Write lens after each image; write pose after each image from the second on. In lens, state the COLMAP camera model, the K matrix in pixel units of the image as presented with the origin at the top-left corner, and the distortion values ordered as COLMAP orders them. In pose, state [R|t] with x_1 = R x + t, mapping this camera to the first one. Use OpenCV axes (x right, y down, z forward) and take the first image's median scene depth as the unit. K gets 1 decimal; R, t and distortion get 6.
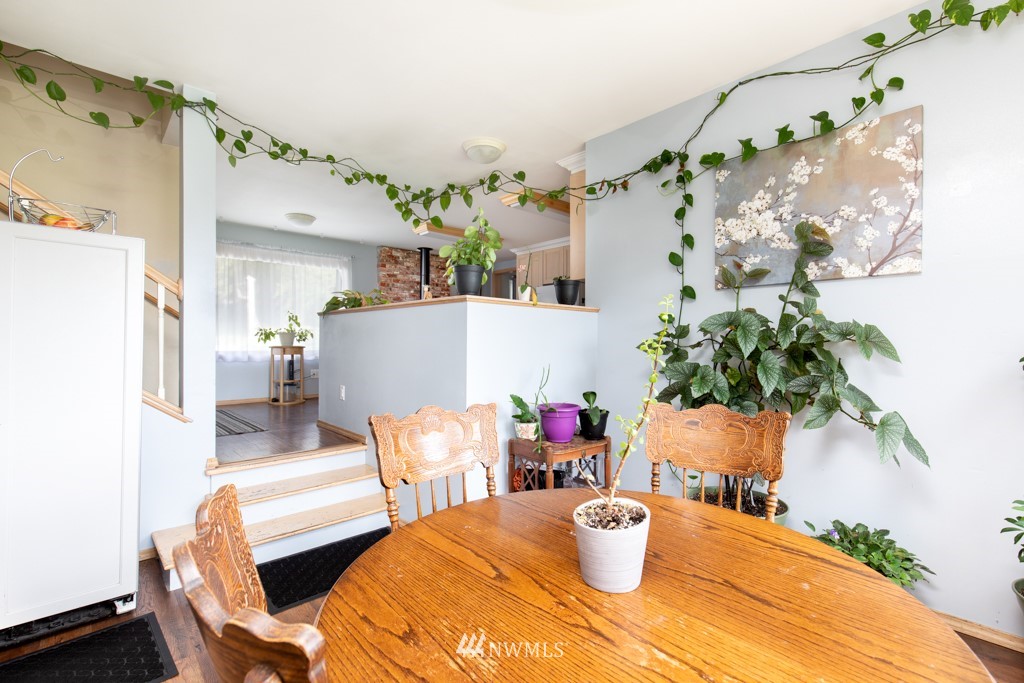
lens RADIAL K [[461.8, 0, 510.3], [0, 461.8, 342.5], [0, 0, 1]] dist [0.011288, -0.001373]
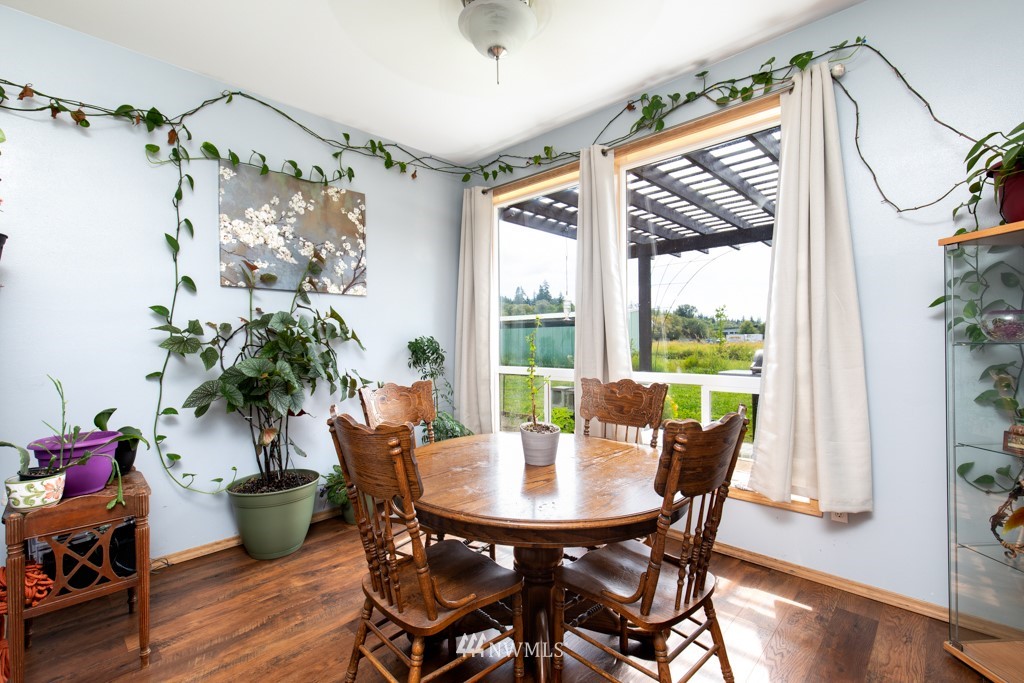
lens RADIAL K [[461.8, 0, 510.1], [0, 461.8, 339.4], [0, 0, 1]] dist [0.011288, -0.001373]
pose [[-0.061986, -0.001148, 0.998076, -0.641660], [0.002591, 0.999996, 0.001311, 0.000506], [-0.998074, 0.002668, -0.061982, 0.492197]]
